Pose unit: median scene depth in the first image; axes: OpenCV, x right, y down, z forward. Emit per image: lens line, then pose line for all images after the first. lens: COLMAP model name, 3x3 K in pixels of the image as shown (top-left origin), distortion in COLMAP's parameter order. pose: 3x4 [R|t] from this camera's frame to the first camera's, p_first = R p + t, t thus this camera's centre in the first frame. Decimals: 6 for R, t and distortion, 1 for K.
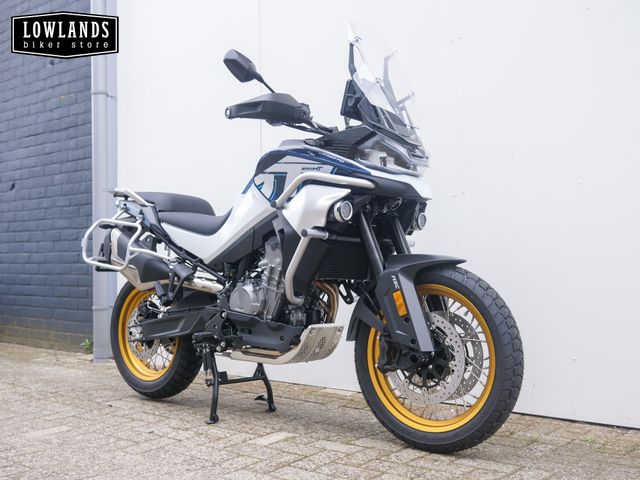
lens RADIAL K [[743.6, 0, 320.0], [0, 743.6, 240.0], [0, 0, 1]] dist [-0.010373, 0.017950]
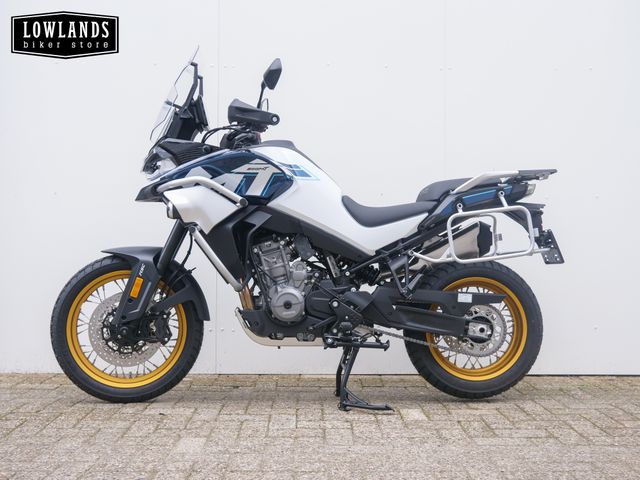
lens RADIAL K [[743.6, 0, 320.0], [0, 743.6, 240.0], [0, 0, 1]] dist [-0.010373, 0.017950]
pose [[0.751122, 0.028198, 0.659561, -0.657426], [-0.030968, 0.999493, -0.007463, 0.016836], [-0.659437, -0.014819, 0.751614, 0.208569]]
